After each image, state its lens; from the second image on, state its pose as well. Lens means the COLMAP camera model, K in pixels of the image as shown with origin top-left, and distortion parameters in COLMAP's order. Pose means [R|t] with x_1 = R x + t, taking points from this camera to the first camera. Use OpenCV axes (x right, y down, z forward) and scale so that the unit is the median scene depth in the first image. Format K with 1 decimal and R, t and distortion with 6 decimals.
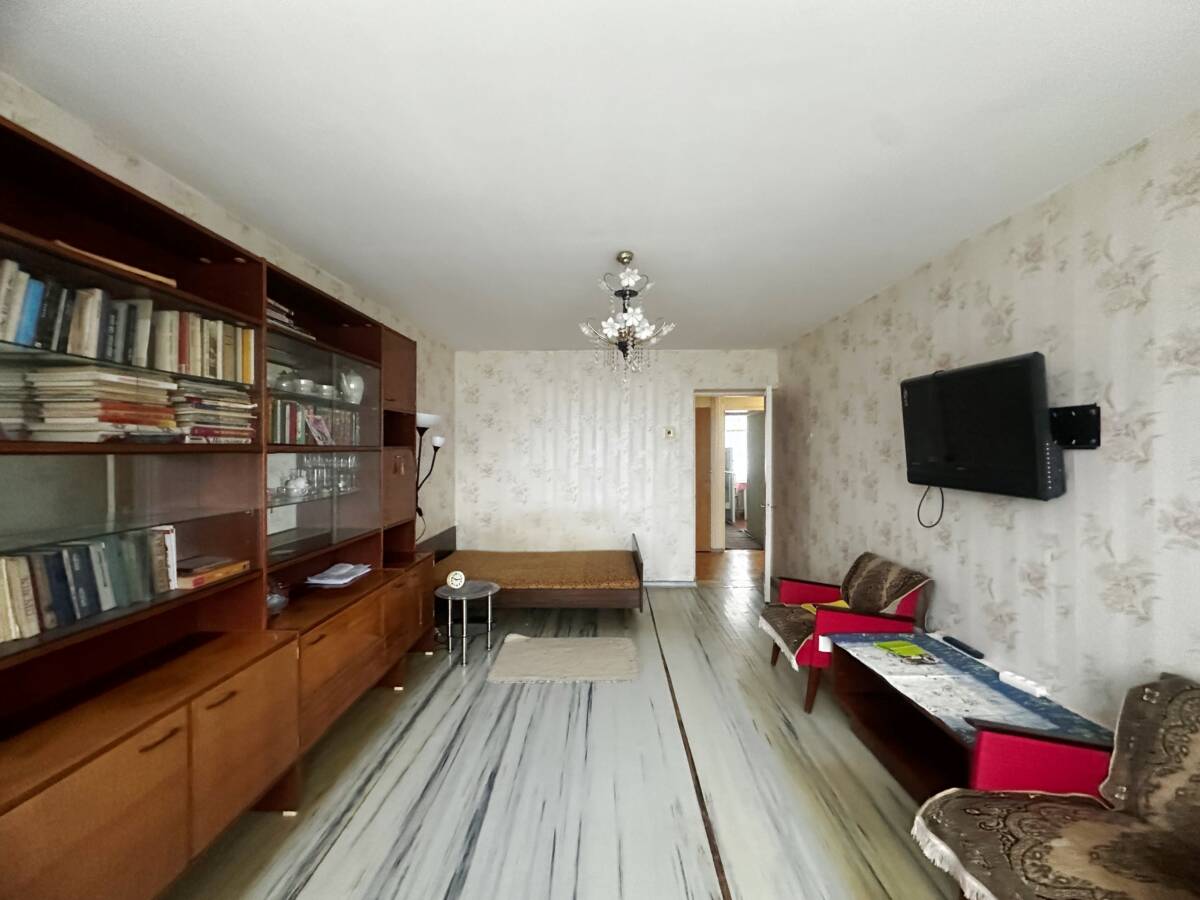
lens RADIAL K [[479.1, 0, 601.5], [0, 479.1, 448.1], [0, 0, 1]] dist [0.000456, -0.000041]
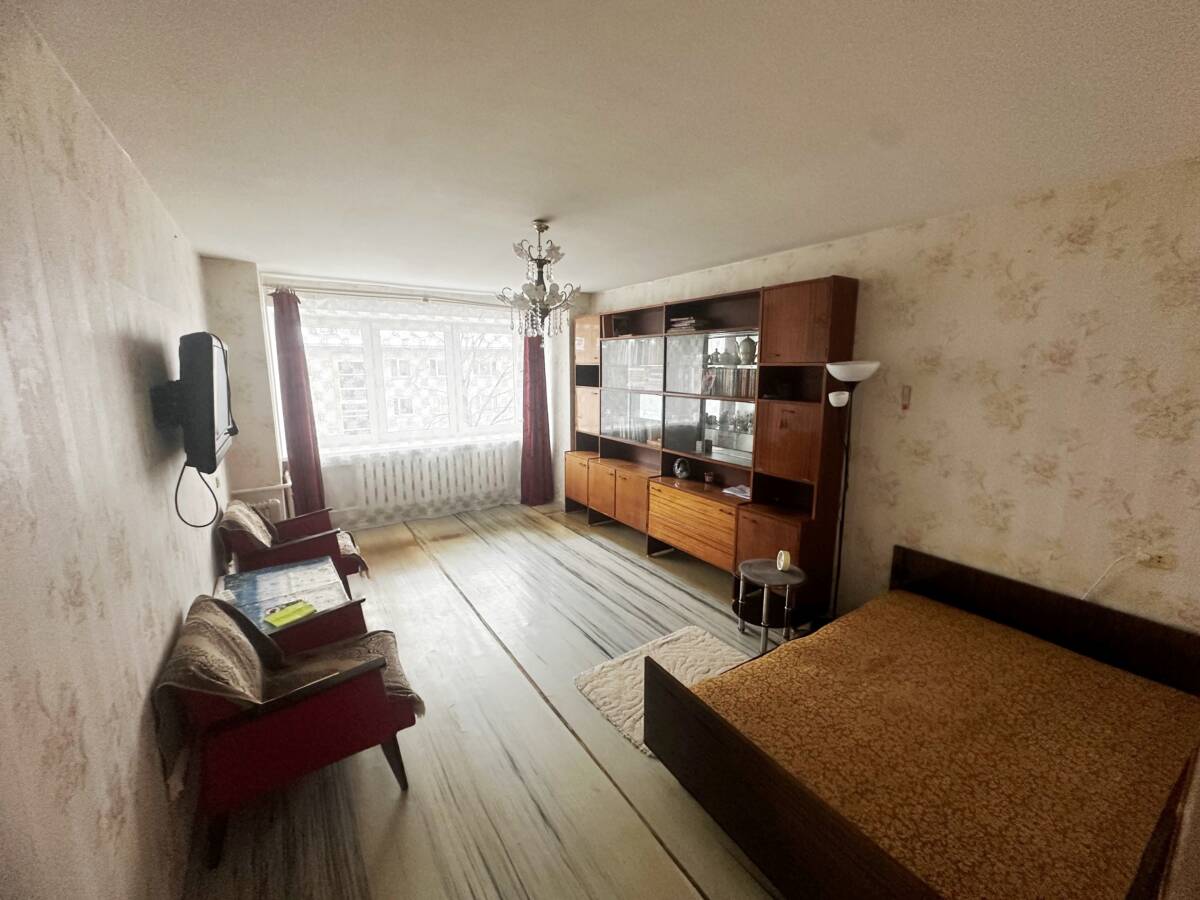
lens RADIAL K [[479.1, 0, 601.5], [0, 479.1, 448.1], [0, 0, 1]] dist [0.000456, -0.000041]
pose [[-0.823855, 0.096945, -0.558449, 0.642989], [-0.001082, 0.984994, 0.172587, -0.110226], [0.566800, 0.142791, -0.811387, 2.241141]]
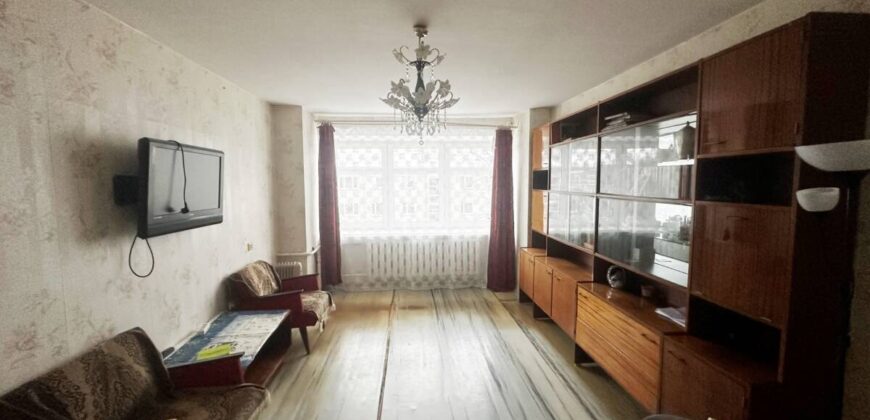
lens RADIAL K [[347.2, 0, 435.0], [0, 347.2, 210.0], [0, 0, 1]] dist [-0.001317, -0.000094]
pose [[-0.995459, 0.013147, -0.094275, 0.109589], [0.005103, 0.996362, 0.085063, -0.056864], [0.095050, 0.084196, -0.991905, 2.063637]]
